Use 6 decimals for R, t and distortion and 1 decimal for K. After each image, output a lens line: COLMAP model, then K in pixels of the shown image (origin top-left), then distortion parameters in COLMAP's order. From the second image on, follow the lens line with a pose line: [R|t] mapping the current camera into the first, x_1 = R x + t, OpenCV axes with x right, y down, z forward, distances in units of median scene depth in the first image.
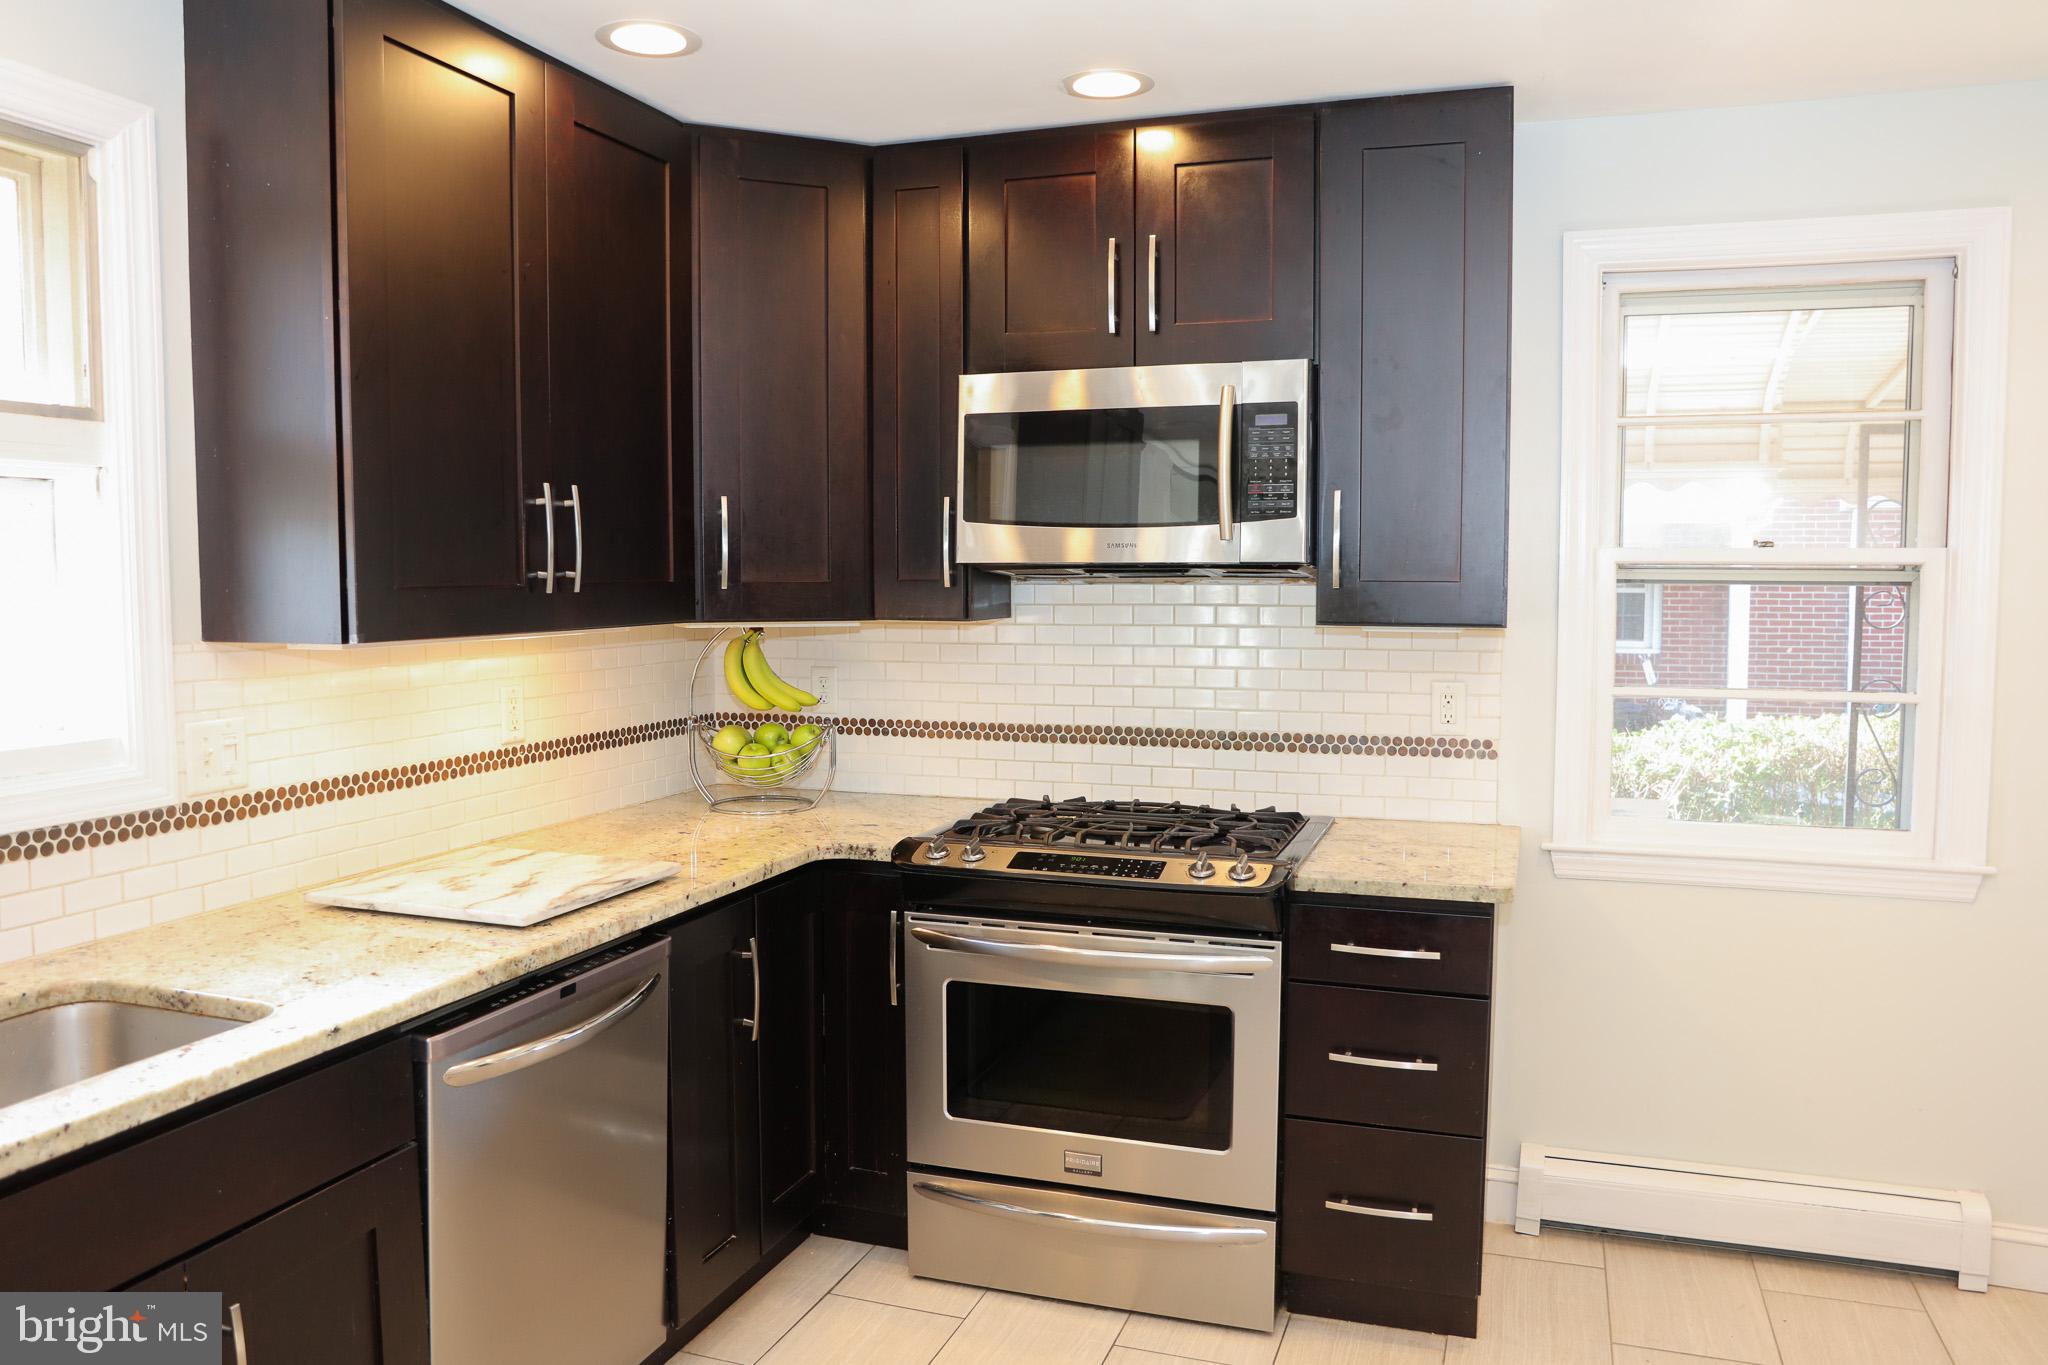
lens RADIAL K [[1420.3, 0, 1050.9], [0, 1420.3, 681.4], [0, 0, 1]] dist [-0.046887, 0.001973]
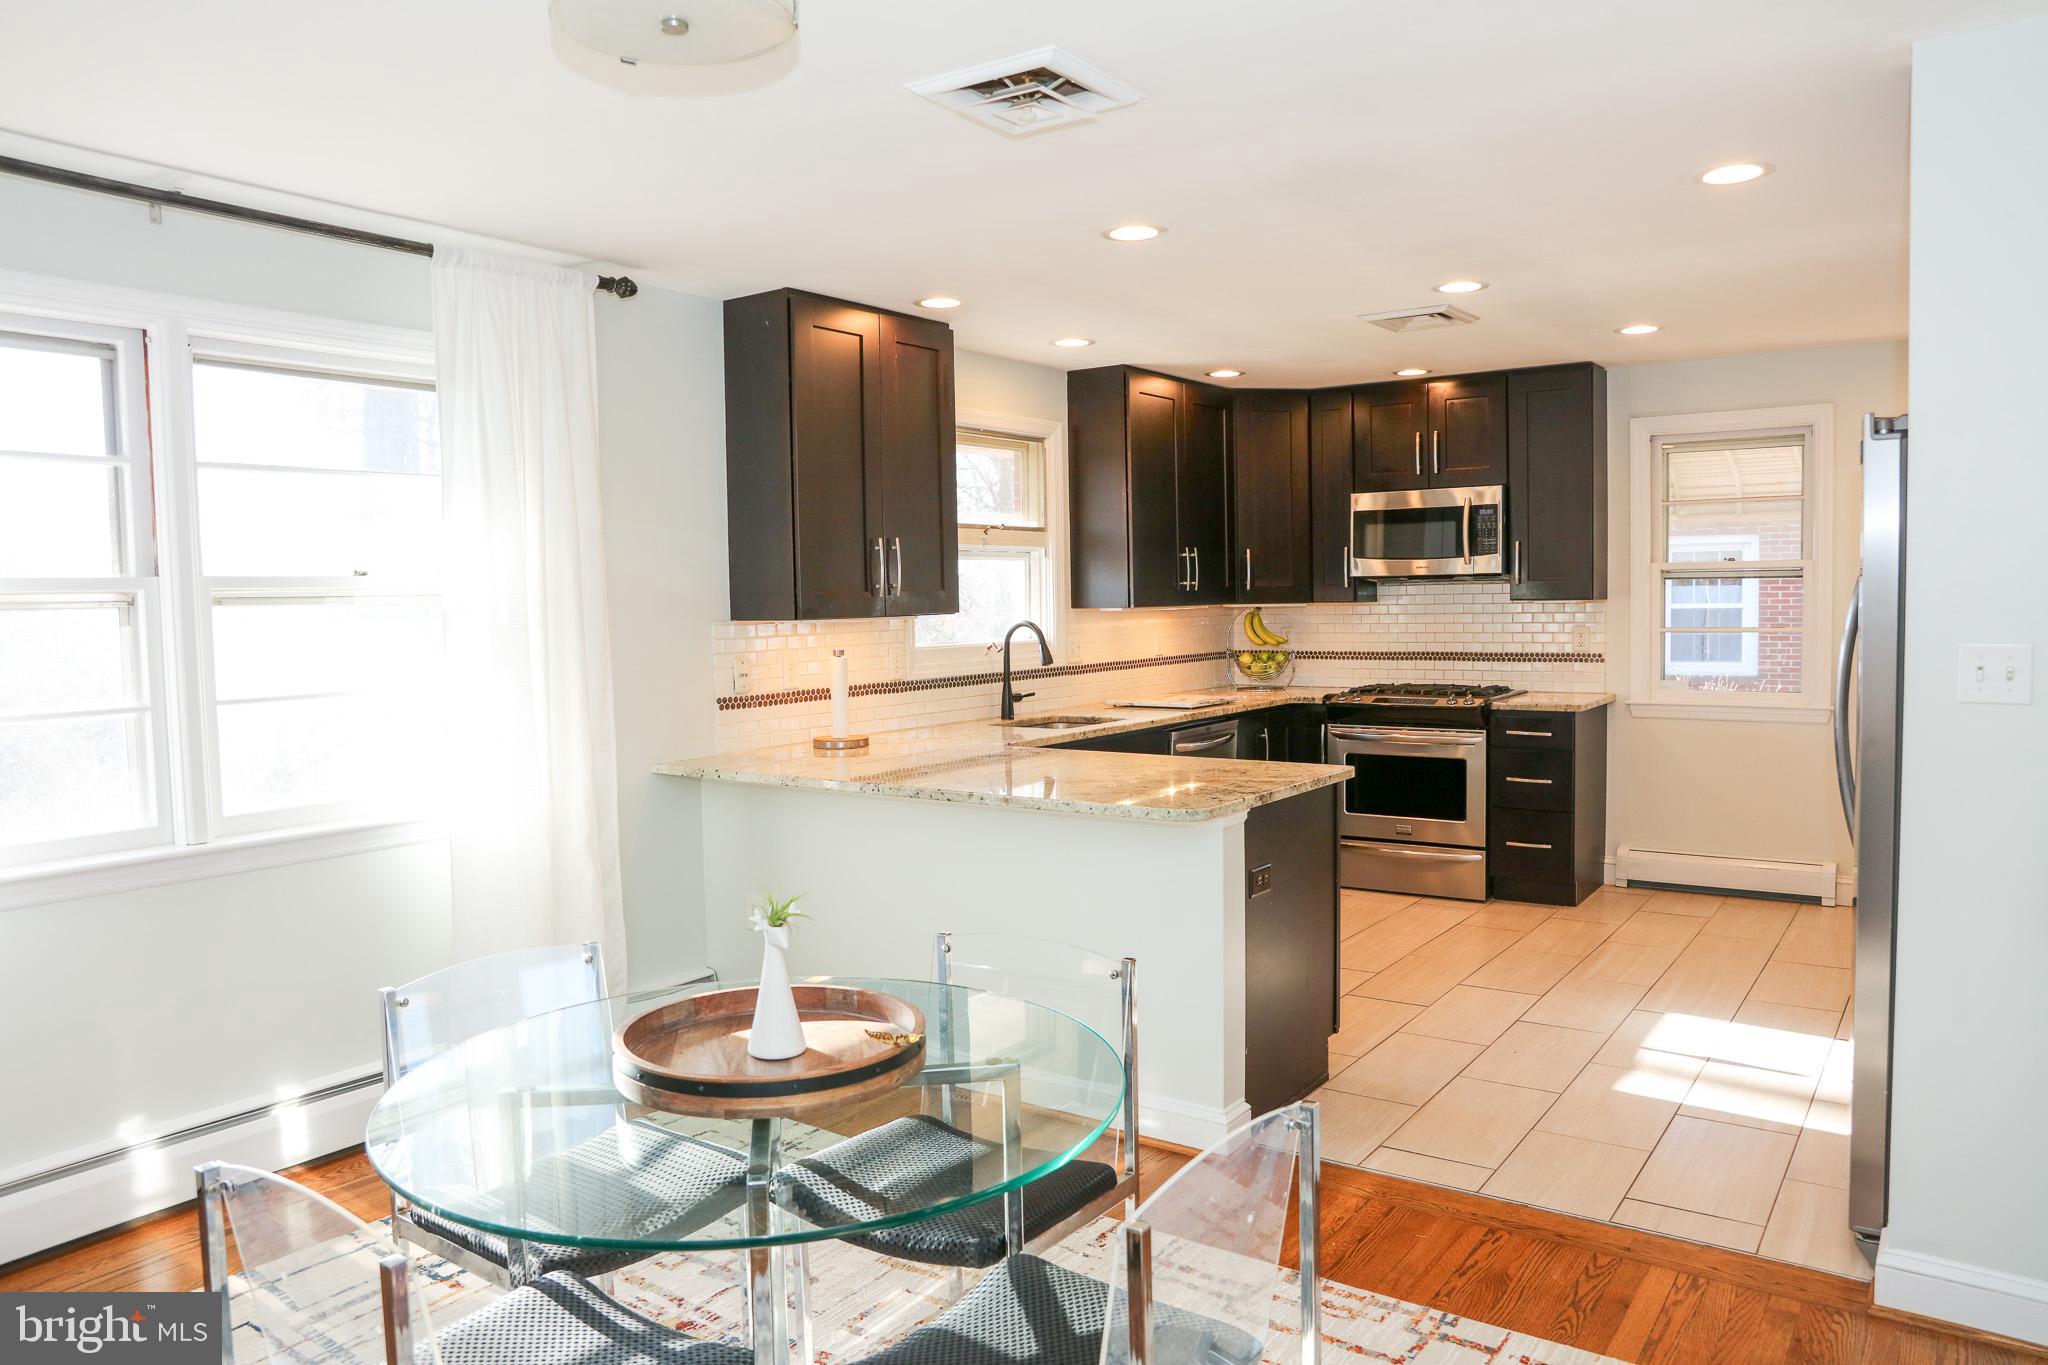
lens RADIAL K [[1420.3, 0, 1050.9], [0, 1420.3, 681.4], [0, 0, 1]] dist [-0.046887, 0.001973]
pose [[0.959052, 0.000008, -0.283230, 0.123006], [-0.004543, 0.999872, -0.015353, 0.128625], [0.283193, 0.016011, 0.958929, -1.383218]]
